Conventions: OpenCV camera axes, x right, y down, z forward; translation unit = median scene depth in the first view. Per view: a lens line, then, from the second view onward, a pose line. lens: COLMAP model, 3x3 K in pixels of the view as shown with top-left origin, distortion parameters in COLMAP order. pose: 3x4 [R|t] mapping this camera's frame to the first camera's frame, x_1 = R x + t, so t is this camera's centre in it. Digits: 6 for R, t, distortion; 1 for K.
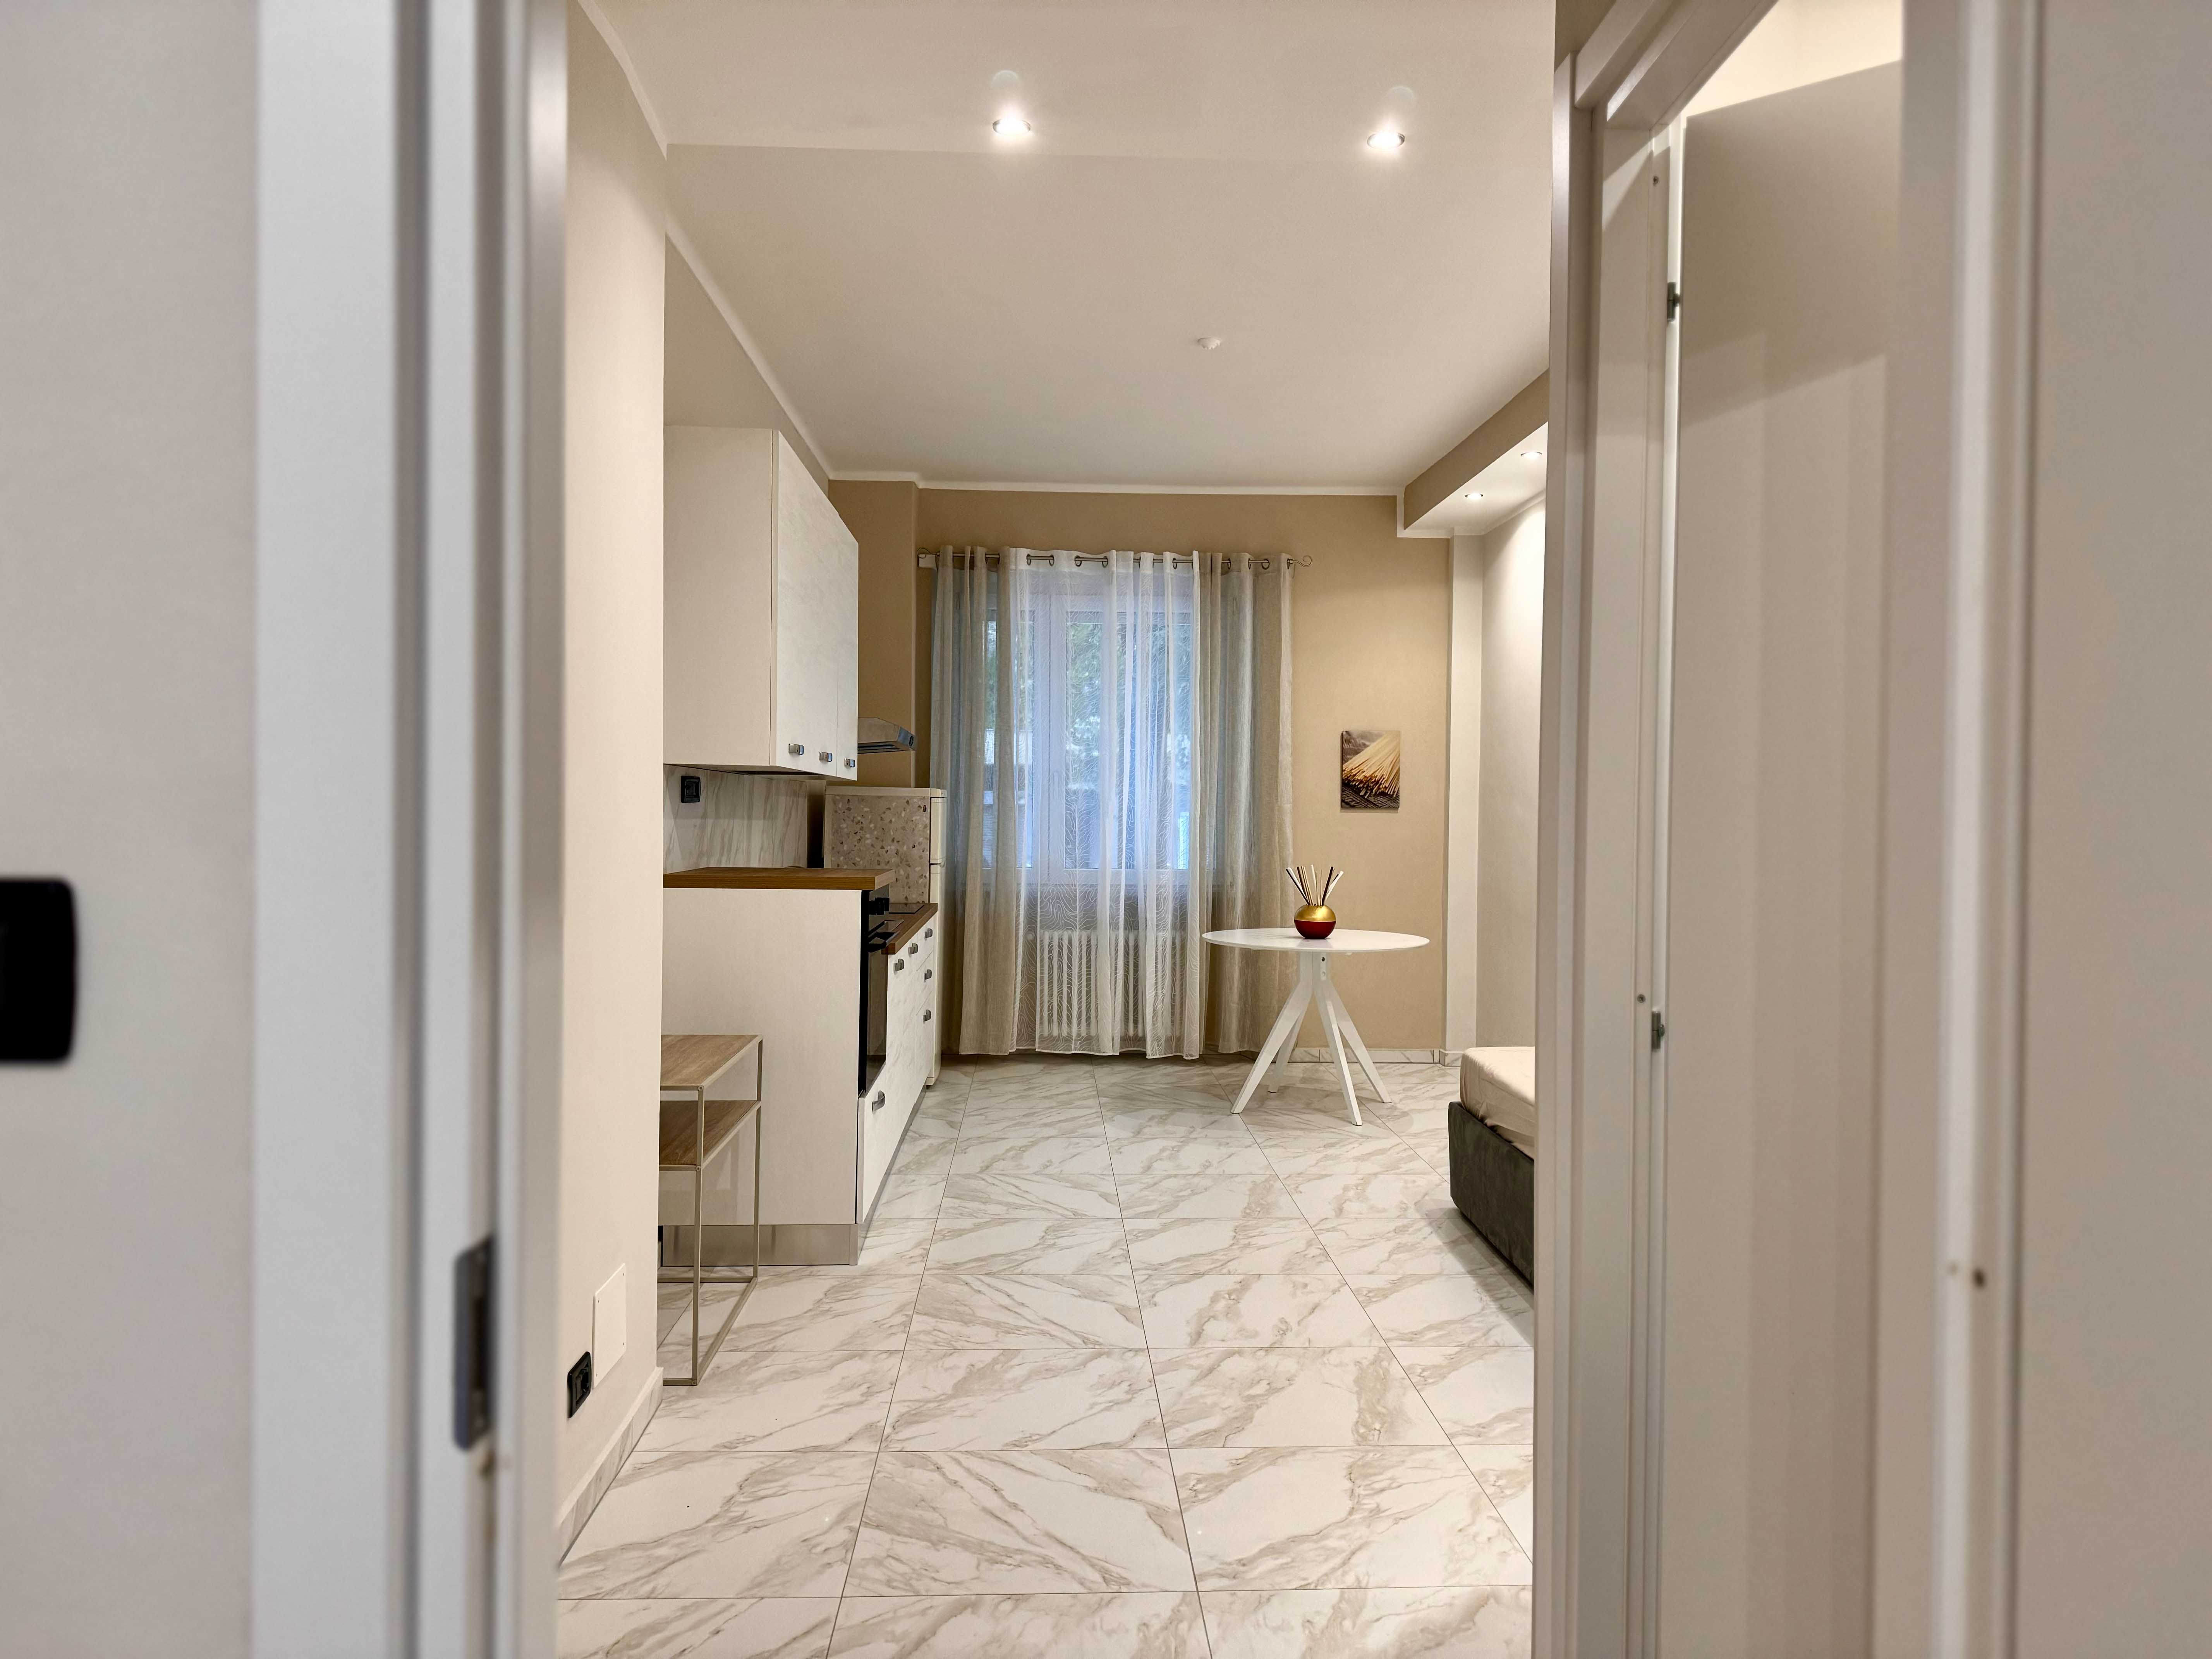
lens RADIAL K [[1542.8, 0, 1100.4], [0, 1542.8, 831.3], [0, 0, 1]] dist [0.100370, -0.001125]
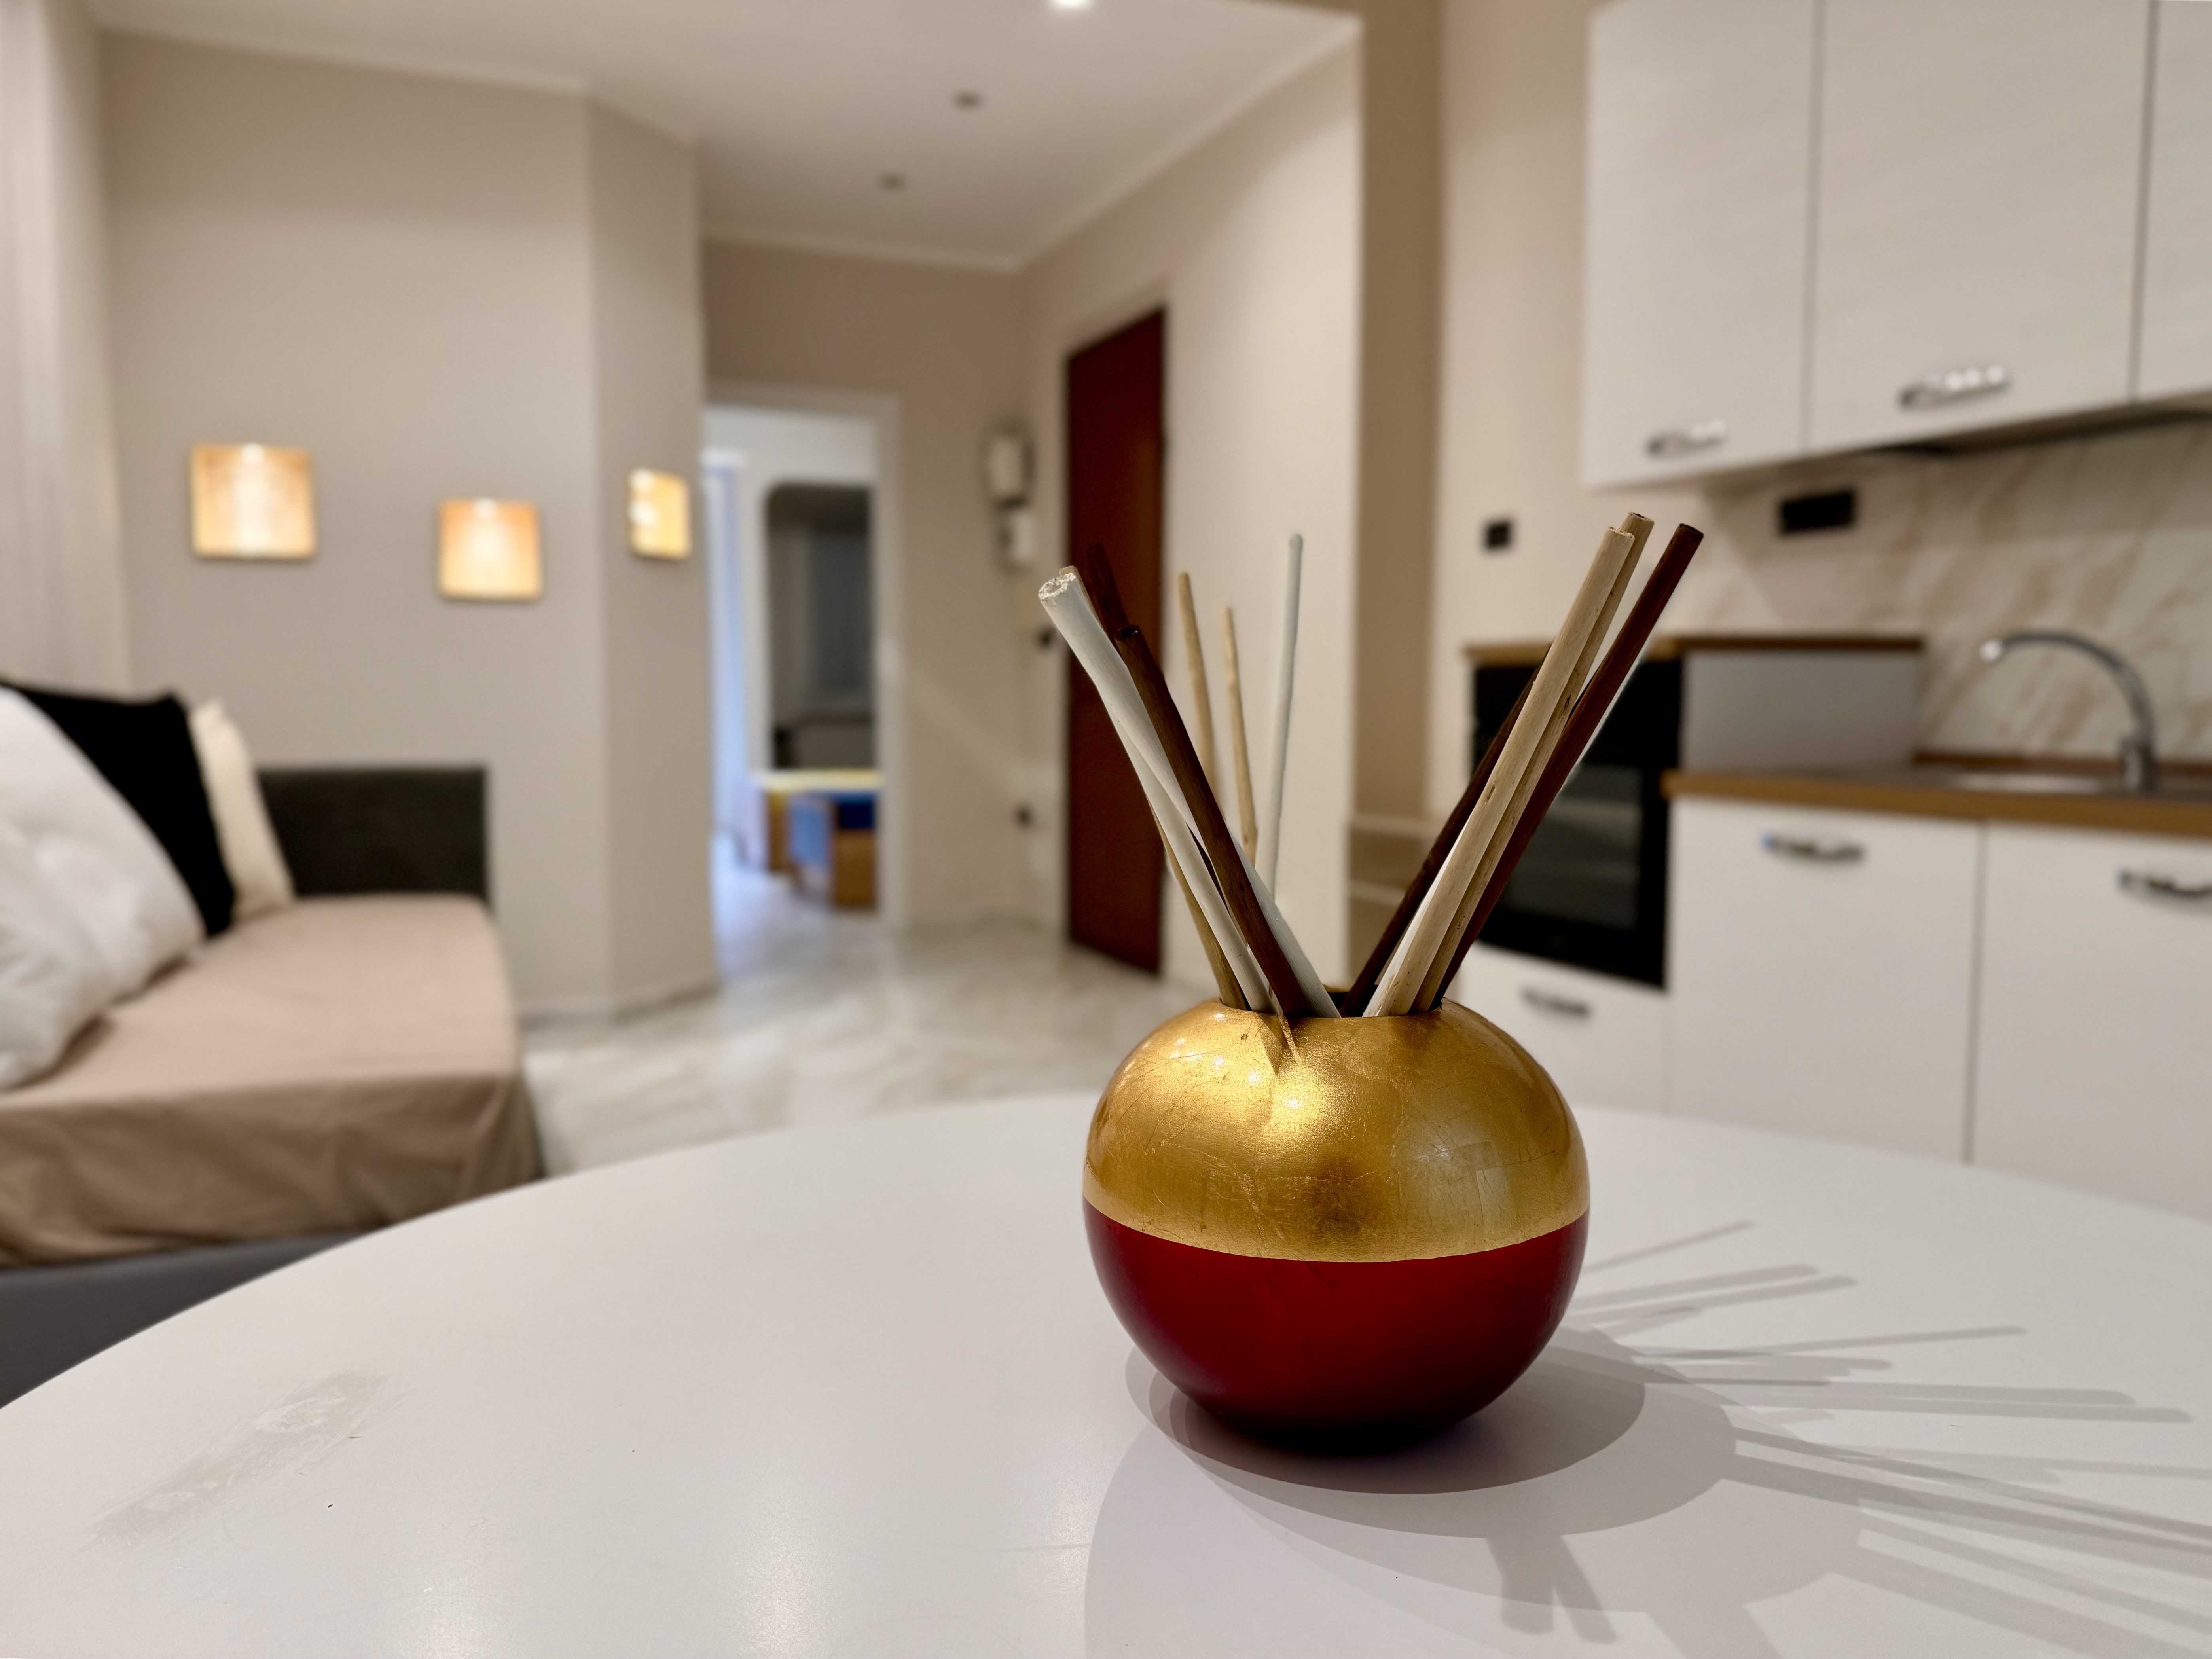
lens RADIAL K [[1625.1, 0, 1100.4], [0, 1625.1, 826.5], [0, 0, 1]] dist [0.085622, -0.122215]
pose [[-0.939406, 0.020045, -0.342220, 0.199801], [-0.012400, 0.995649, 0.092356, 0.034583], [0.342582, 0.091003, -0.935070, 1.243492]]
